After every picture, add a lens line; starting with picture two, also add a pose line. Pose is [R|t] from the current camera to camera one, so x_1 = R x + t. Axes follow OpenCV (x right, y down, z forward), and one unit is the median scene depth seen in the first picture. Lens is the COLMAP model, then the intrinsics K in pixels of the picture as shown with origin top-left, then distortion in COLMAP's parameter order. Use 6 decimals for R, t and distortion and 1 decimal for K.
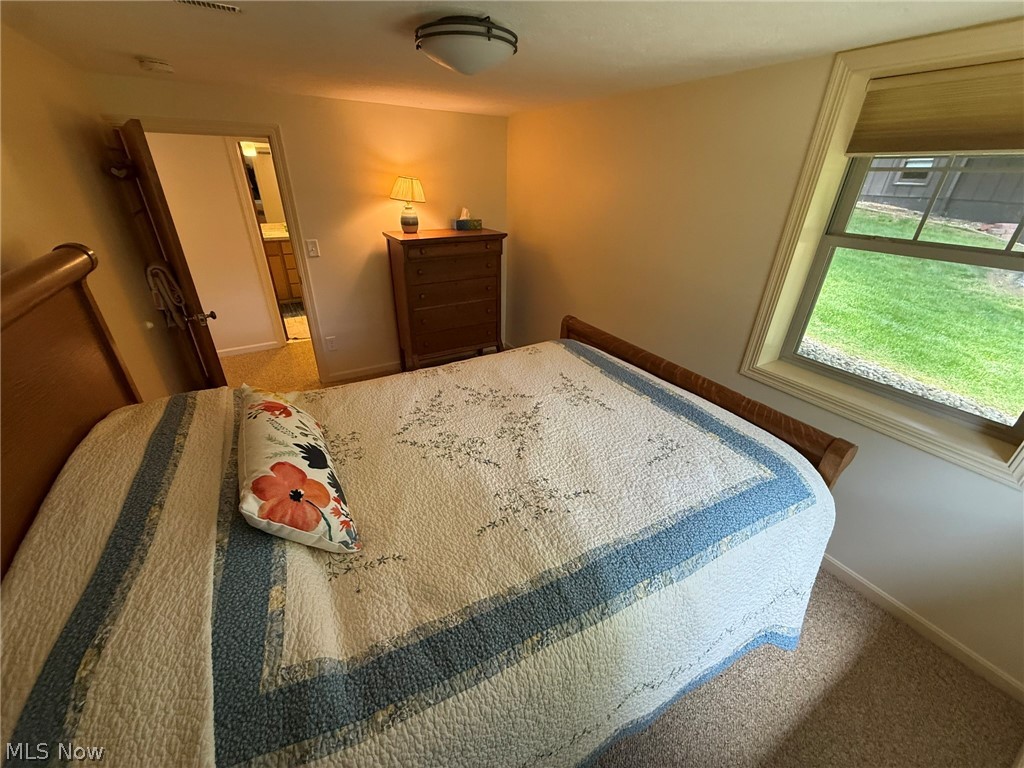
lens RADIAL K [[406.6, 0, 512.0], [0, 406.6, 384.0], [0, 0, 1]] dist [-0.000244, 0.000003]
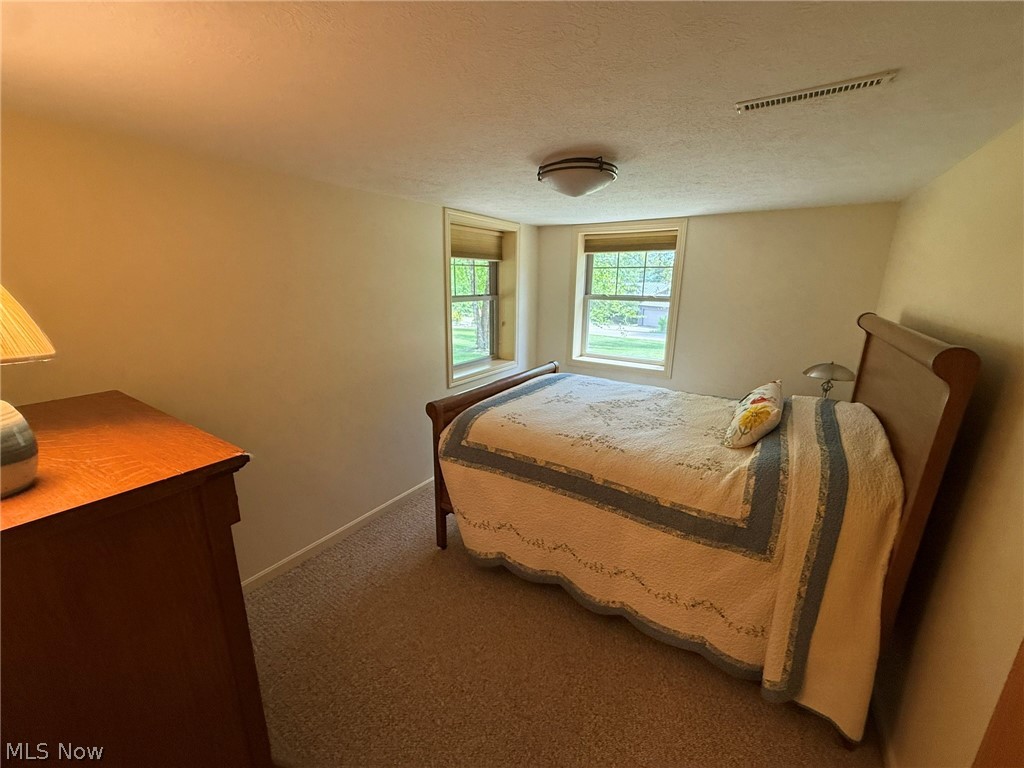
lens RADIAL K [[406.6, 0, 512.0], [0, 406.6, 384.0], [0, 0, 1]] dist [-0.000244, 0.000003]
pose [[-0.445468, -0.251414, 0.859272, -1.224651], [0.387540, 0.811038, 0.438212, -0.891664], [-0.807075, 0.528212, -0.263859, 1.756723]]
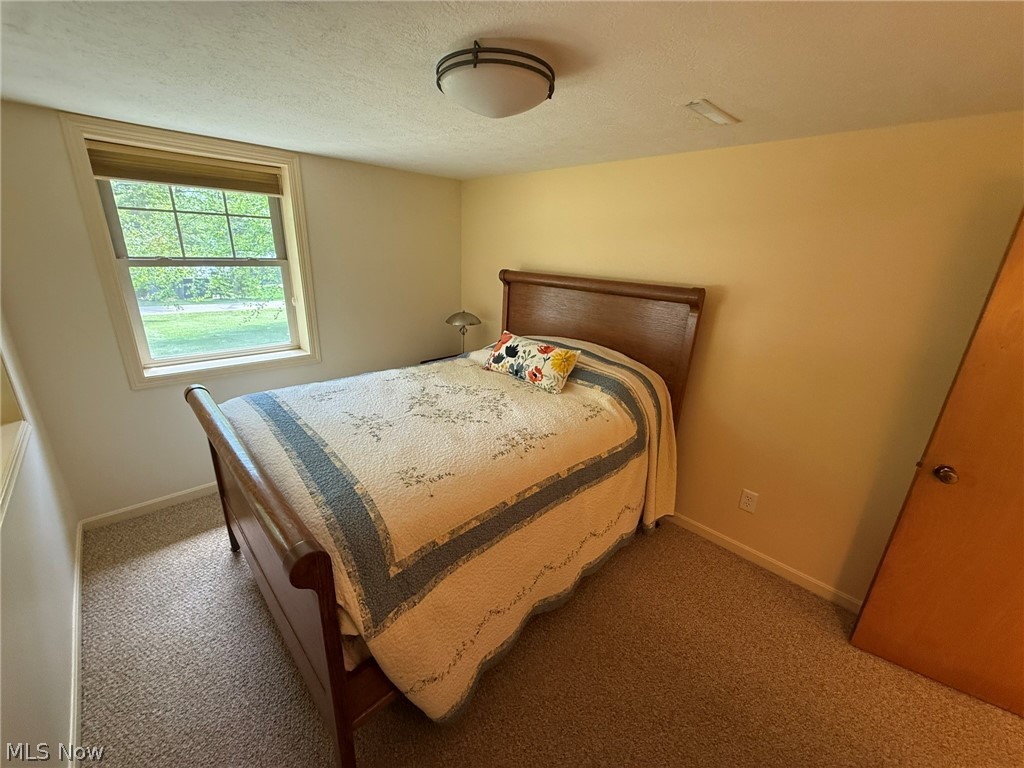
lens RADIAL K [[406.6, 0, 512.0], [0, 406.6, 384.0], [0, 0, 1]] dist [-0.000244, 0.000003]
pose [[-0.968168, 0.020199, -0.249486, 0.073558], [-0.164070, 0.701532, 0.693494, -0.934783], [0.189030, 0.712352, -0.675886, 1.926772]]
